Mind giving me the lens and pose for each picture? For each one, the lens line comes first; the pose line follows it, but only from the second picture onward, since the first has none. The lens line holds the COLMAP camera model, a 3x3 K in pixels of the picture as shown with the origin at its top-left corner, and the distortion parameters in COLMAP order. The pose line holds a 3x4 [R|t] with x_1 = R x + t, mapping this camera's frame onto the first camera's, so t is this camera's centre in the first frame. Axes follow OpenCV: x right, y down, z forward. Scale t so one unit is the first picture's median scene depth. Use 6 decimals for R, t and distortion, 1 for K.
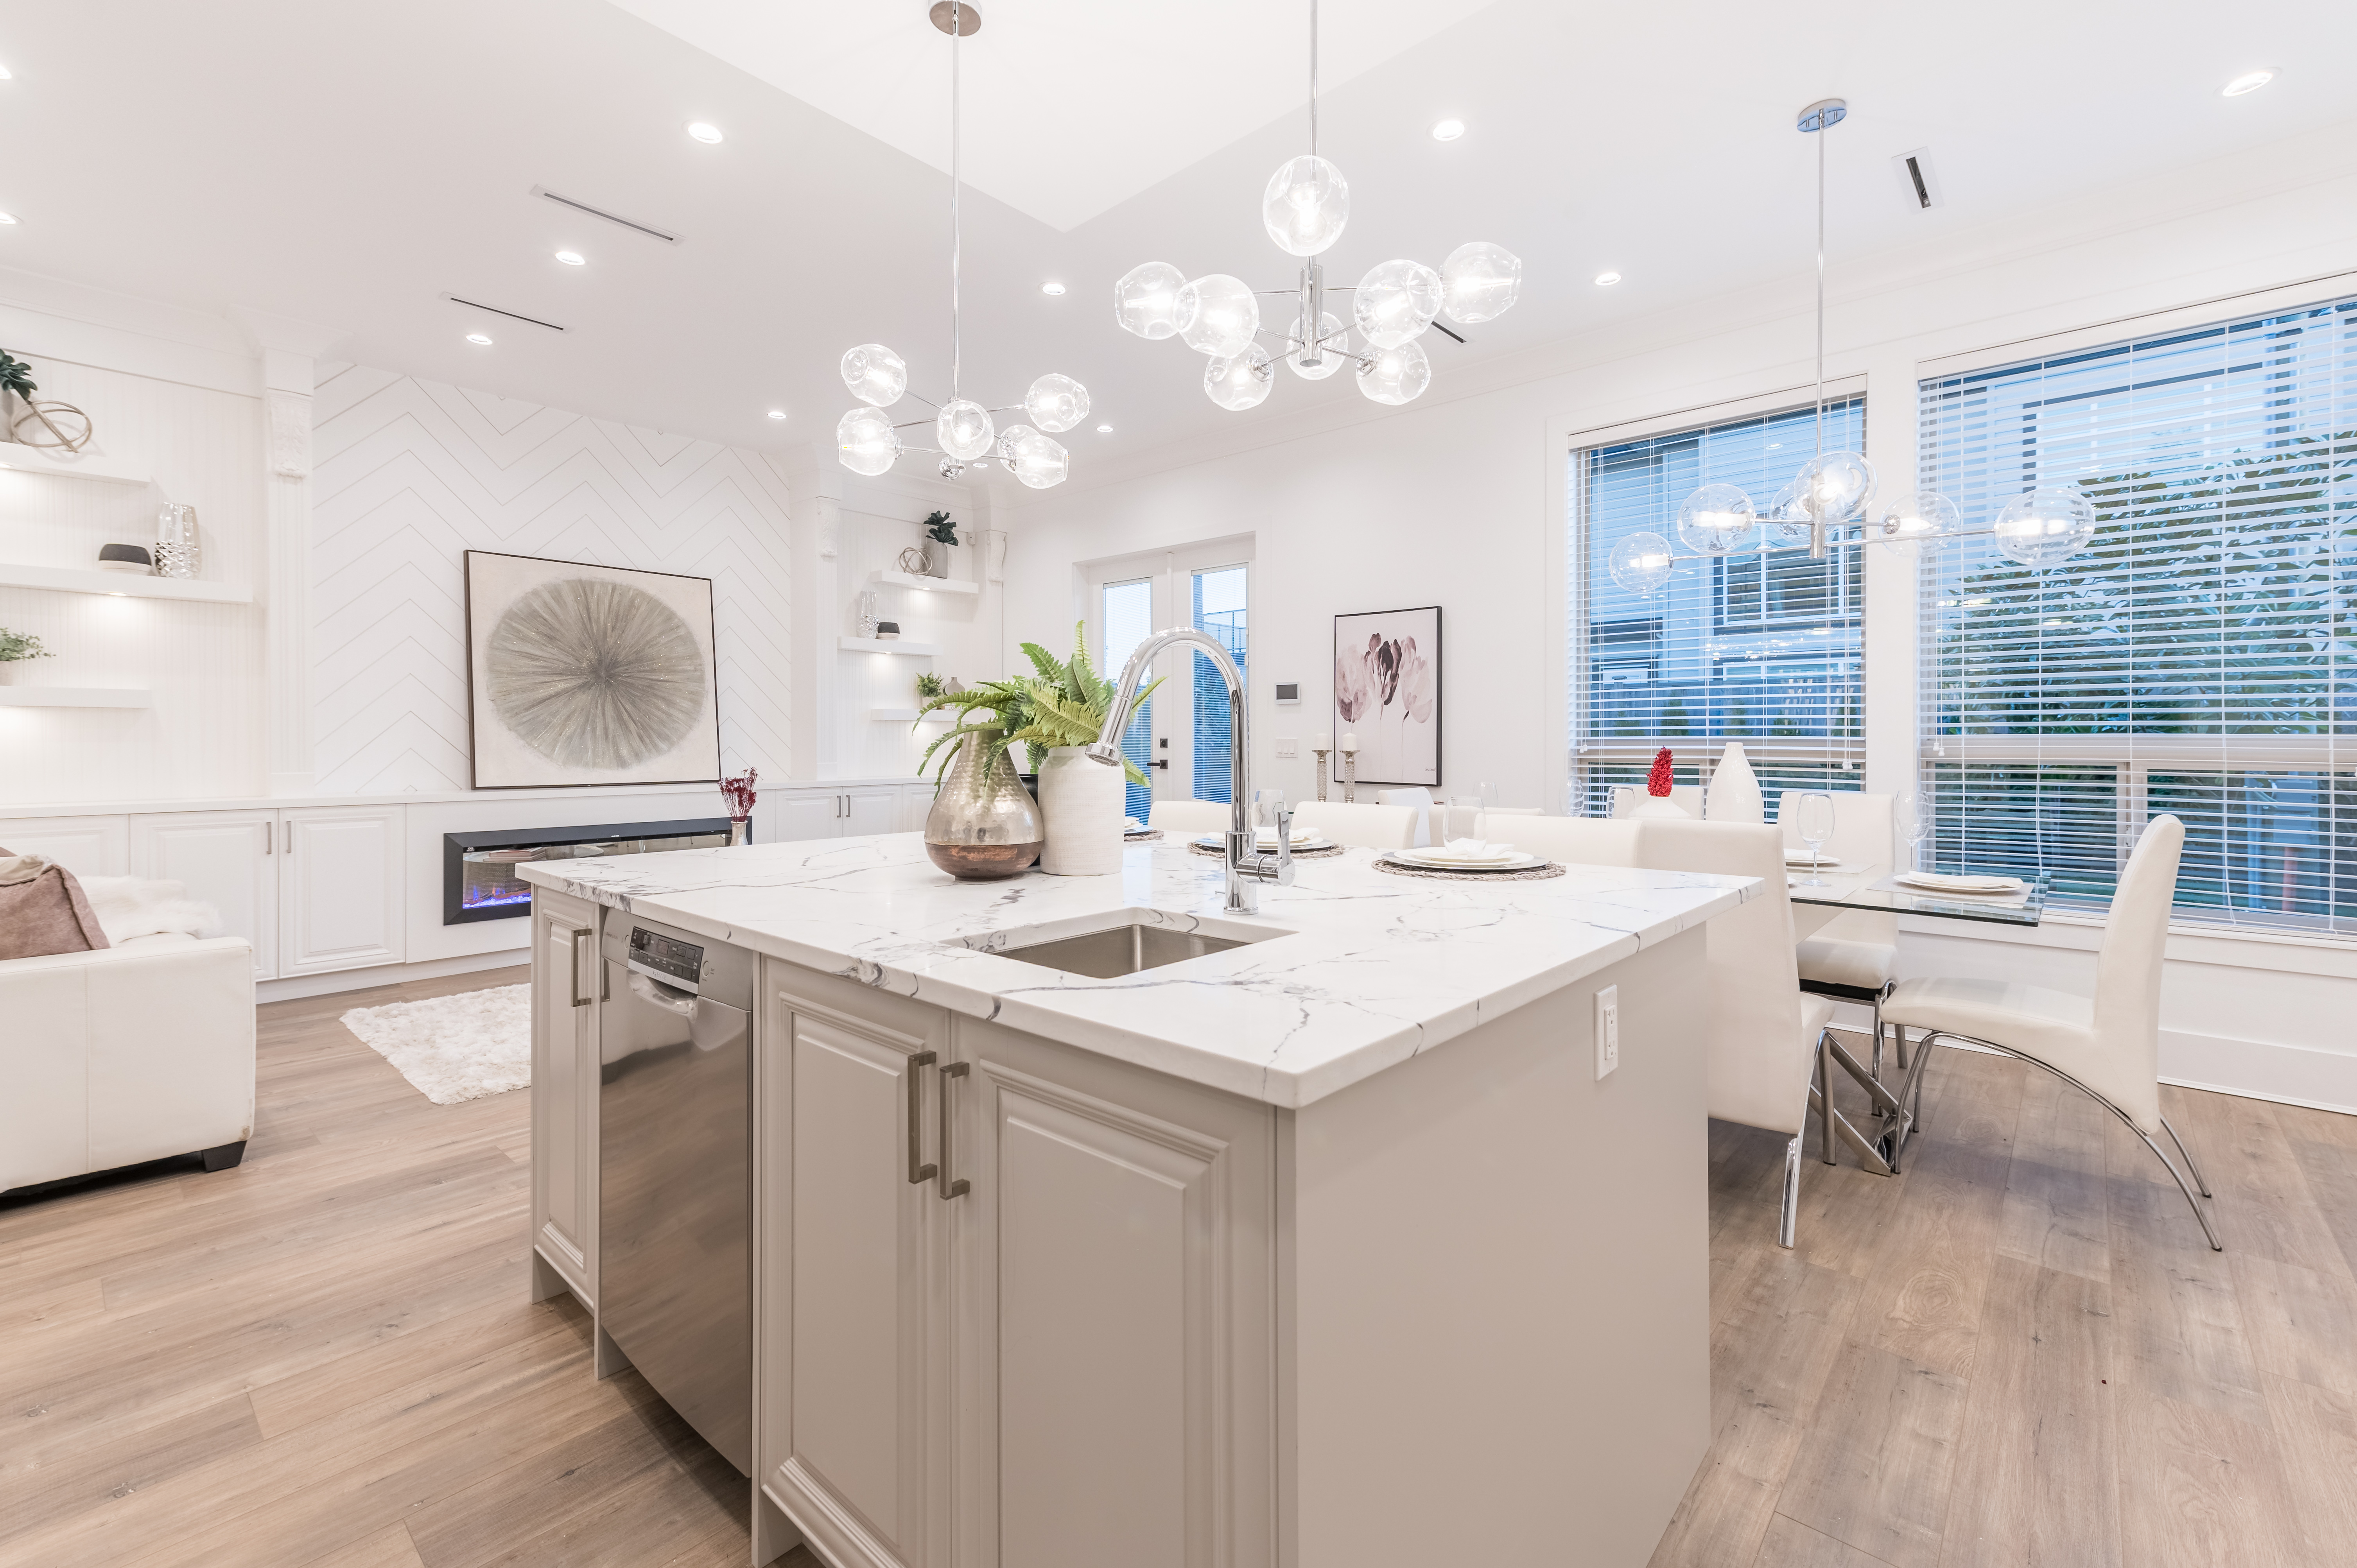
lens RADIAL K [[1000.1, 0, 1170.9], [0, 1000.1, 737.5], [0, 0, 1]] dist [0.015425, 0.000059]
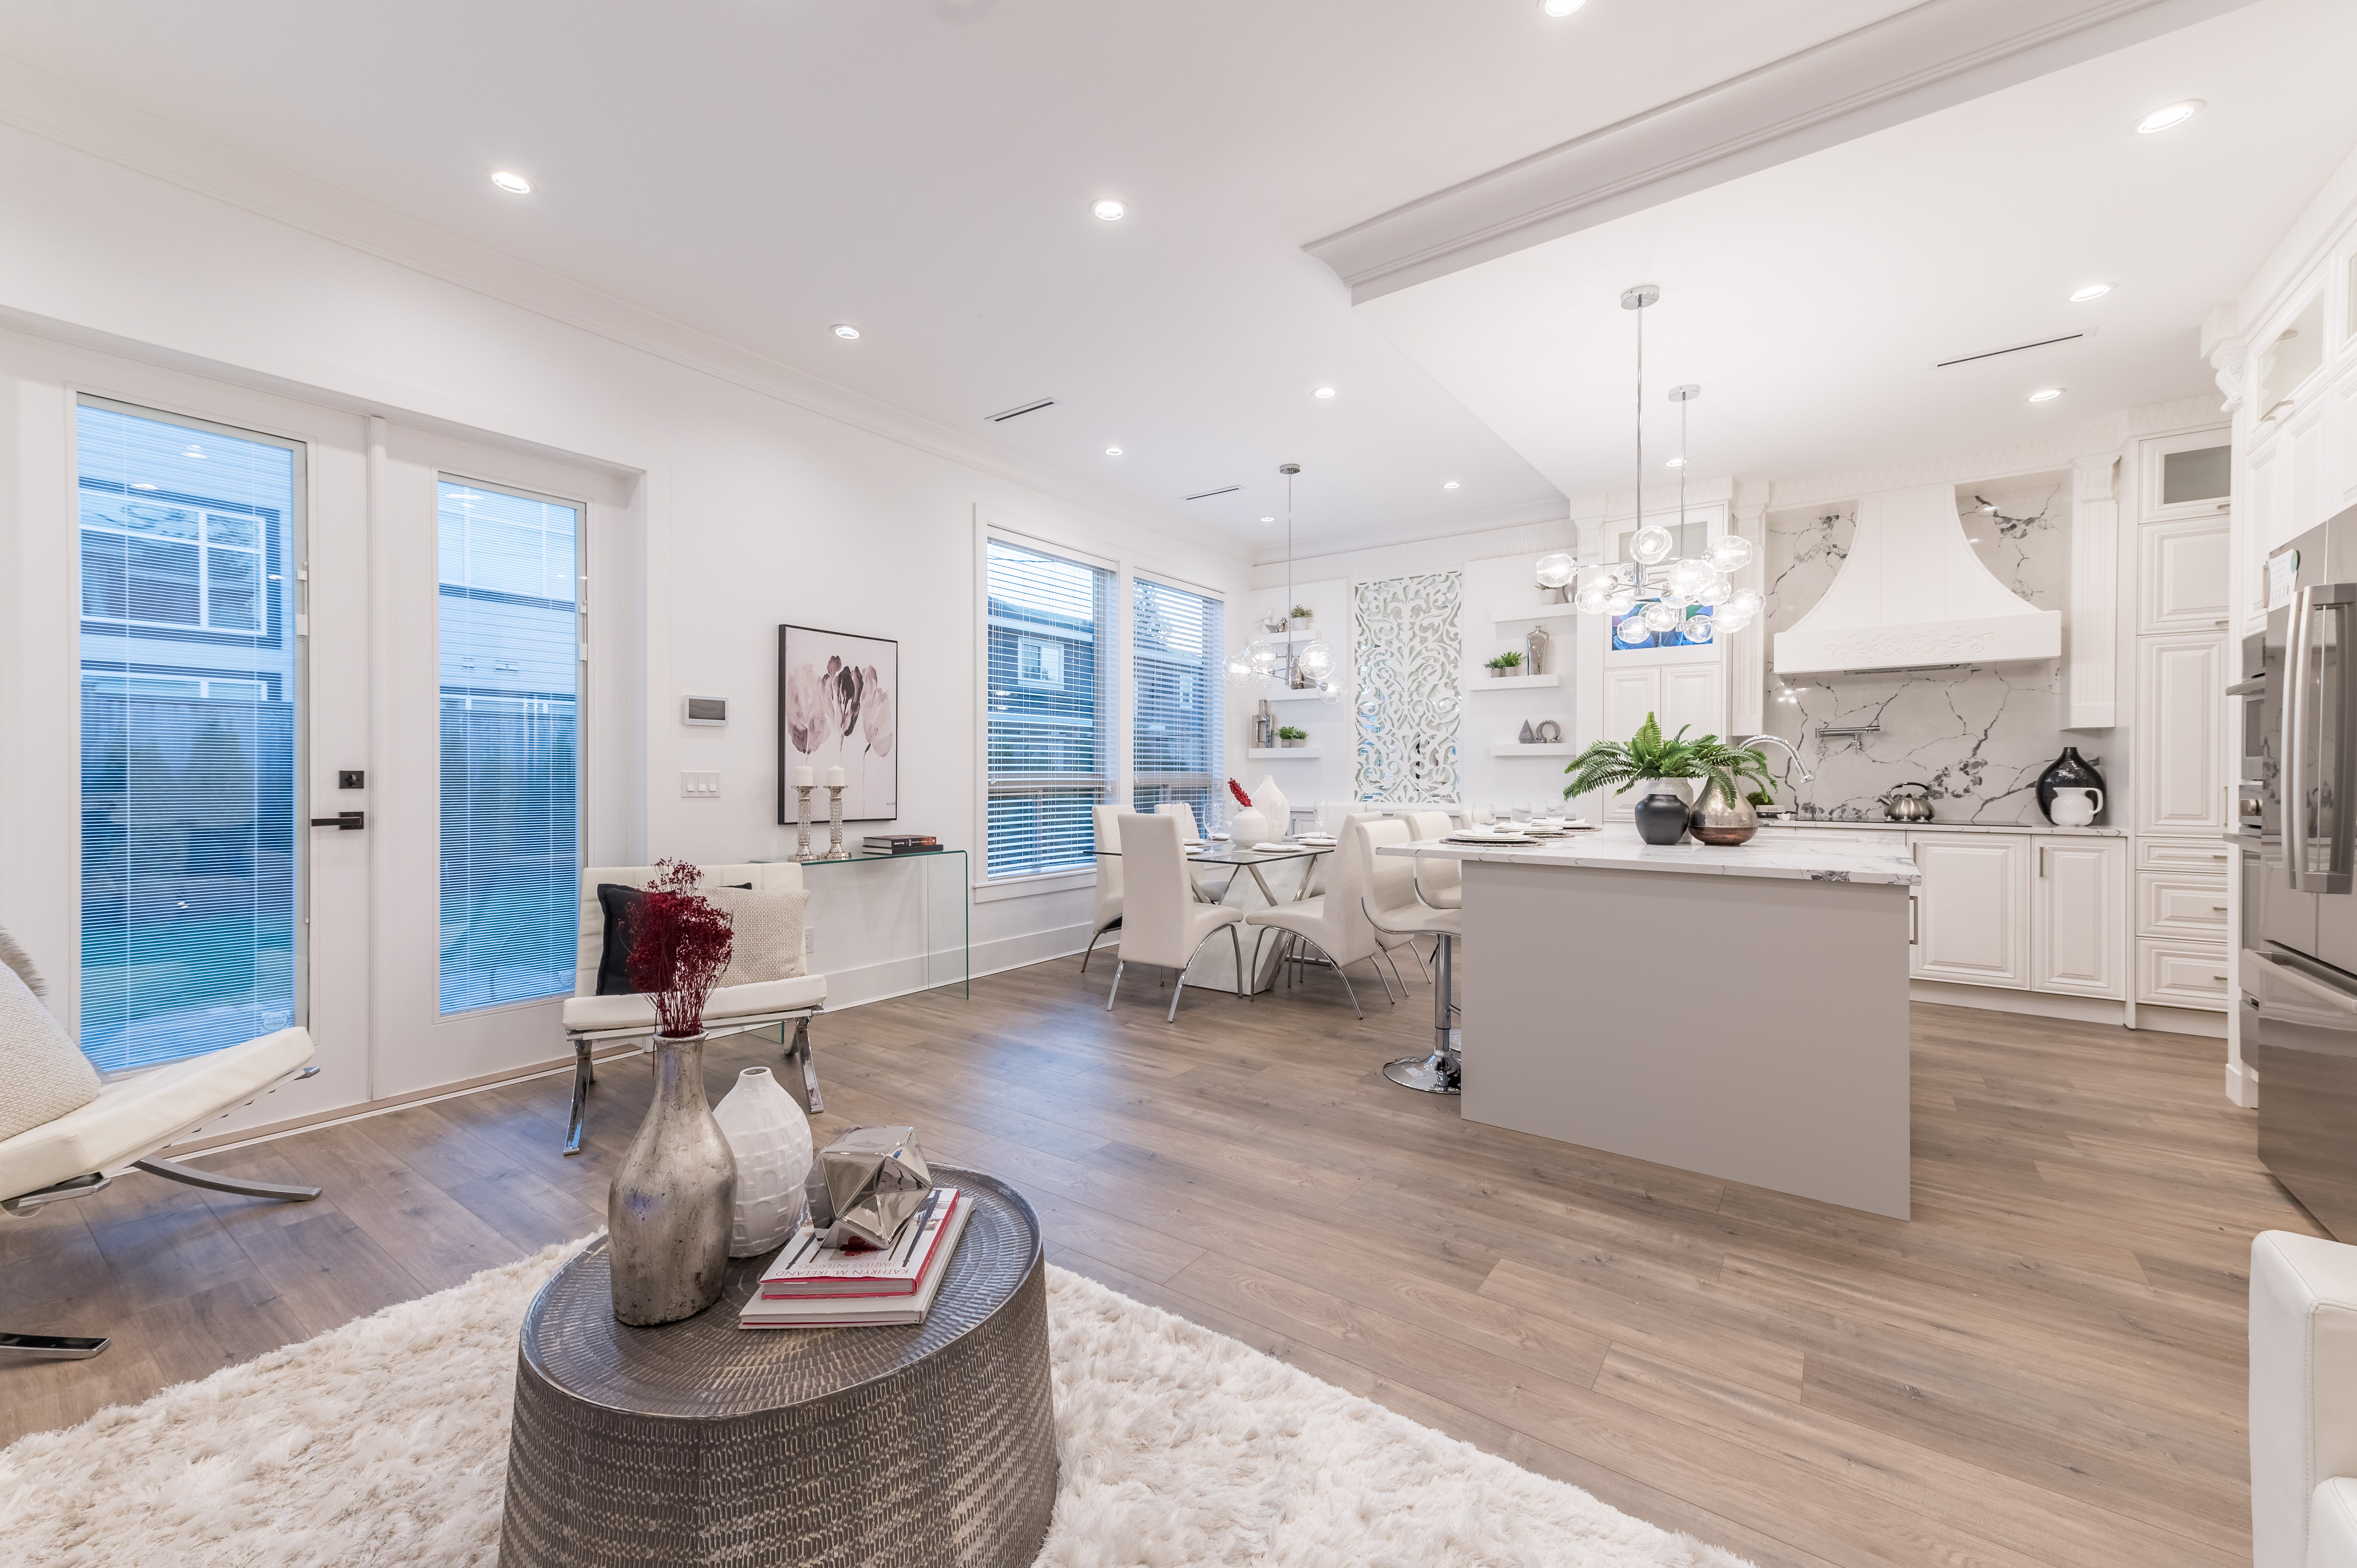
lens RADIAL K [[937.2, 0, 1160.0], [0, 937.2, 781.3], [0, 0, 1]] dist [0.018089, 0.000198]
pose [[-0.100054, -0.006599, 0.994960, -0.659907], [-0.003175, 0.999975, 0.006313, 0.002434], [-0.994977, -0.002527, -0.100072, 0.788597]]
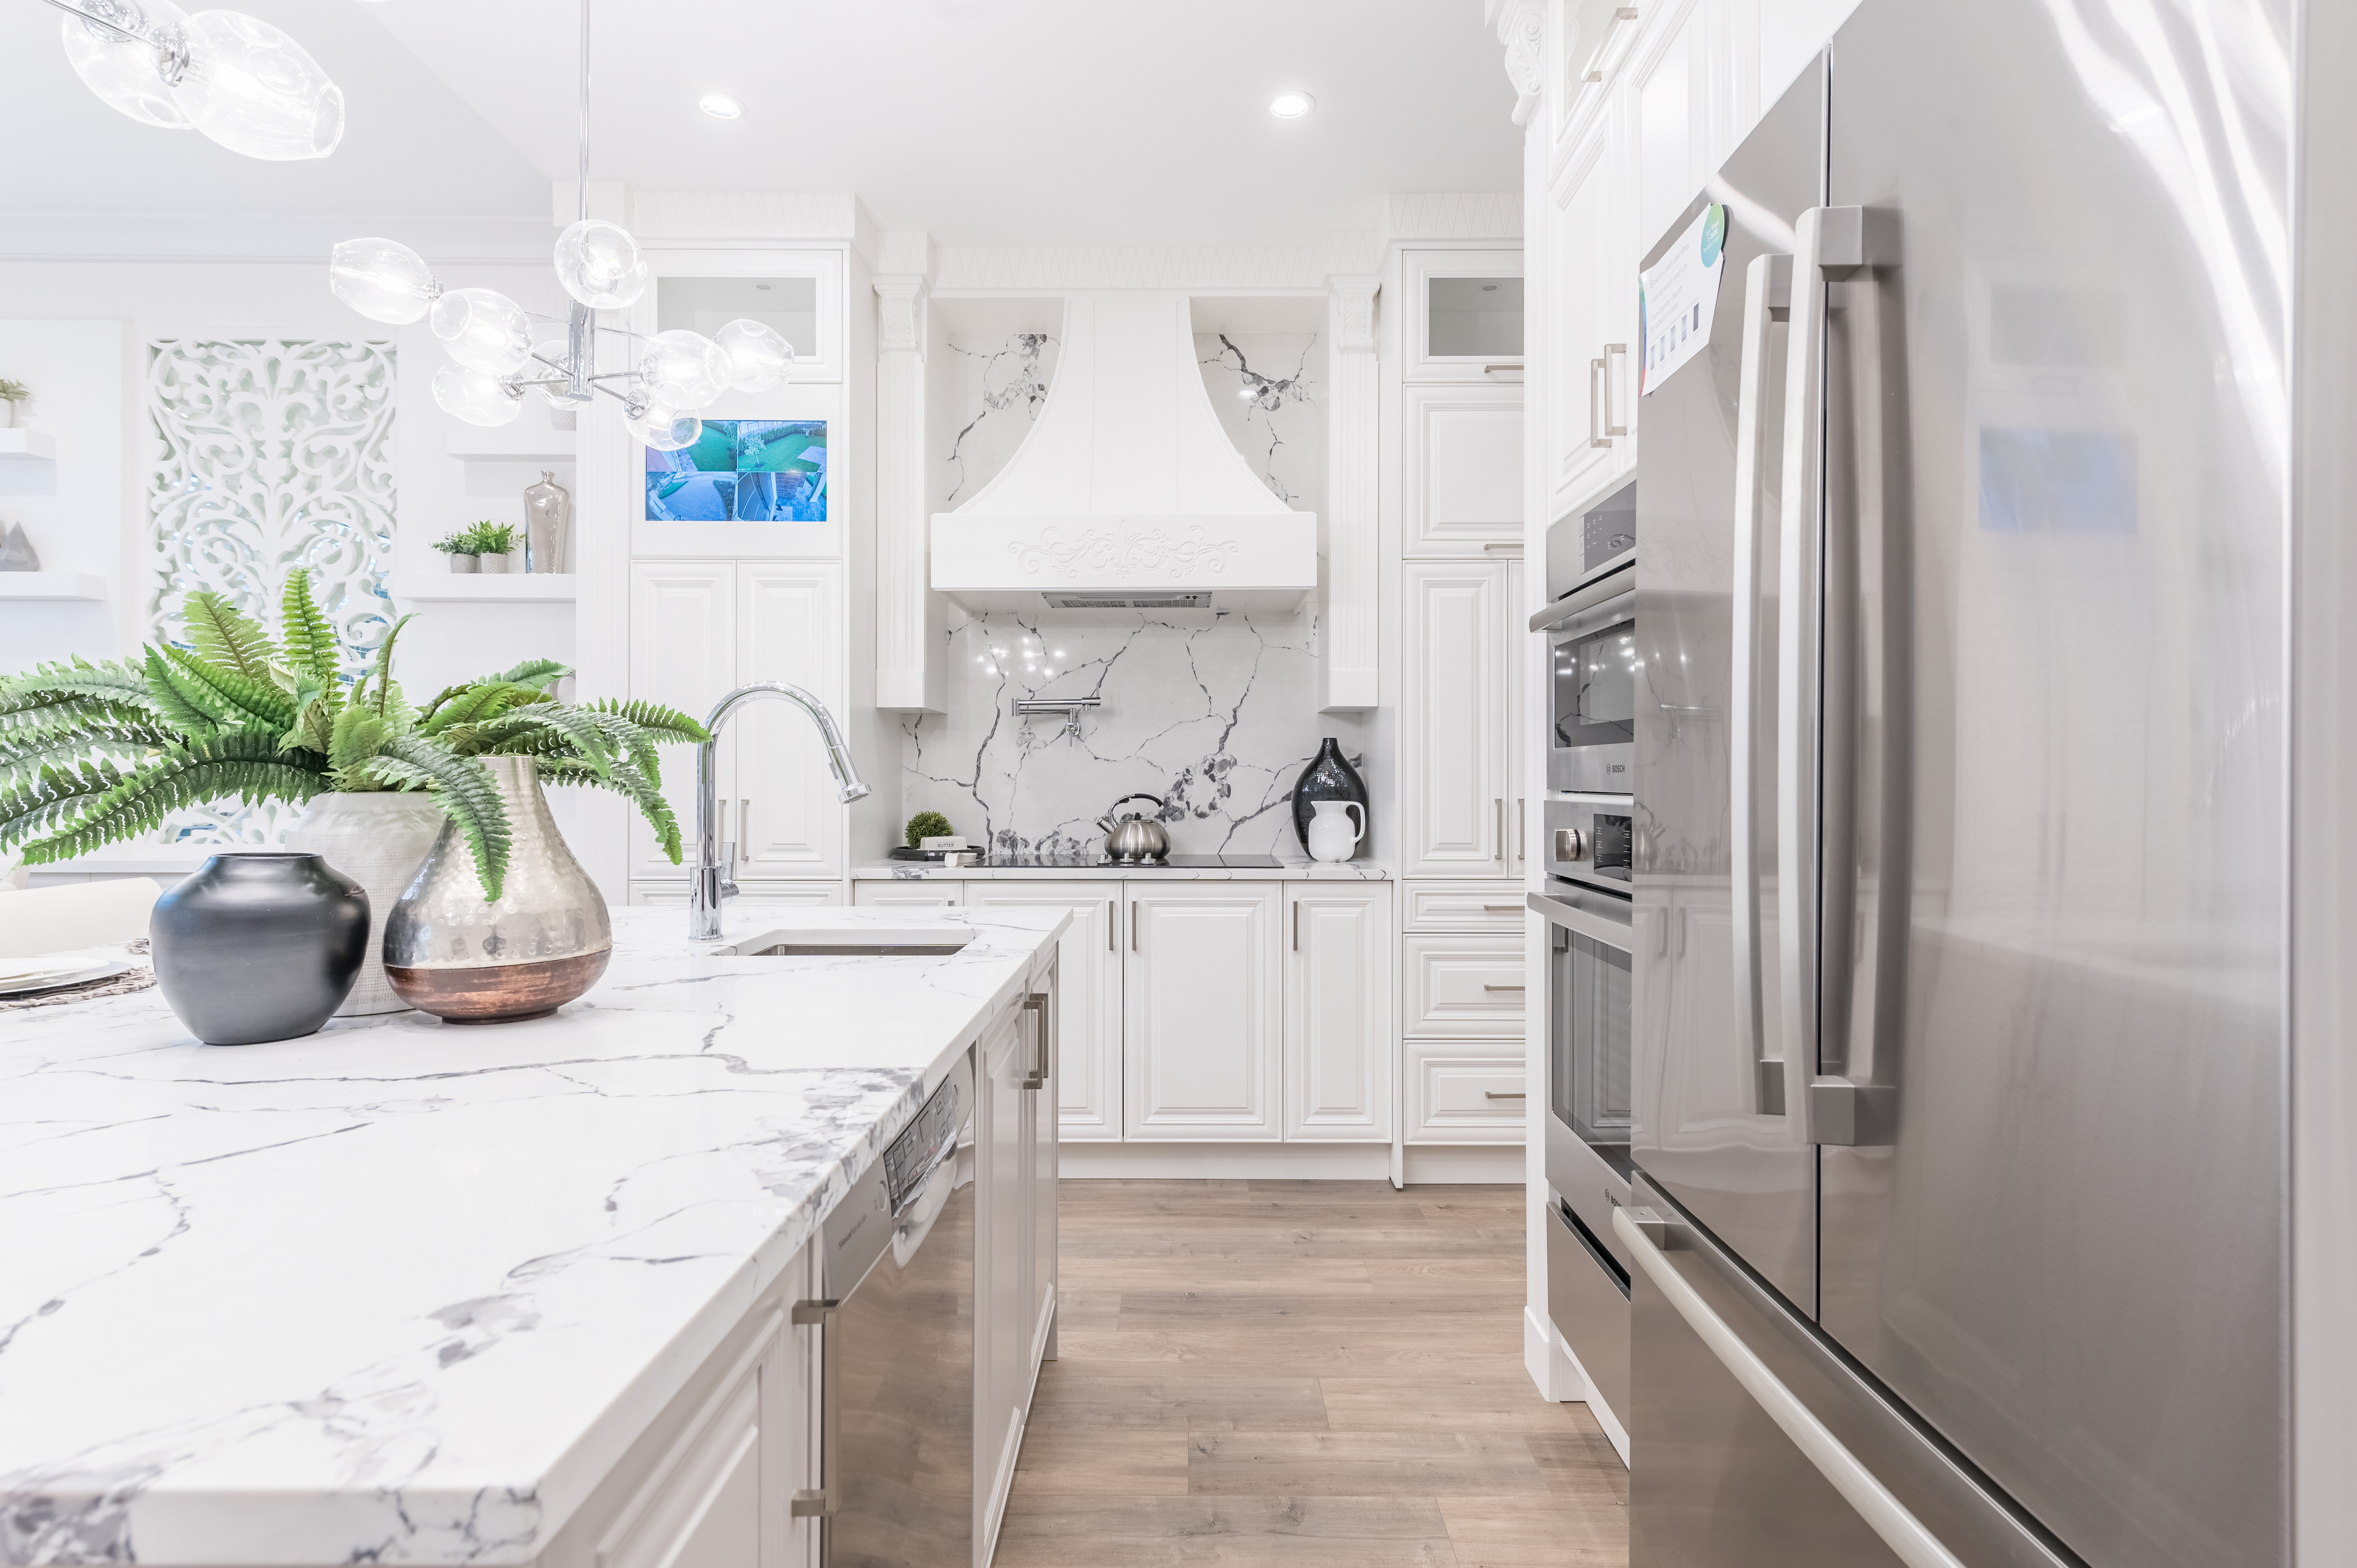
lens RADIAL K [[1186.9, 0, 1185.2], [0, 1186.9, 777.2], [0, 0, 1]] dist [0.015303, -0.005014]
pose [[-0.669890, 0.000225, 0.742461, -0.340194], [-0.002825, 0.999992, -0.002852, -0.000558], [-0.742455, -0.004008, -0.669884, 0.407093]]
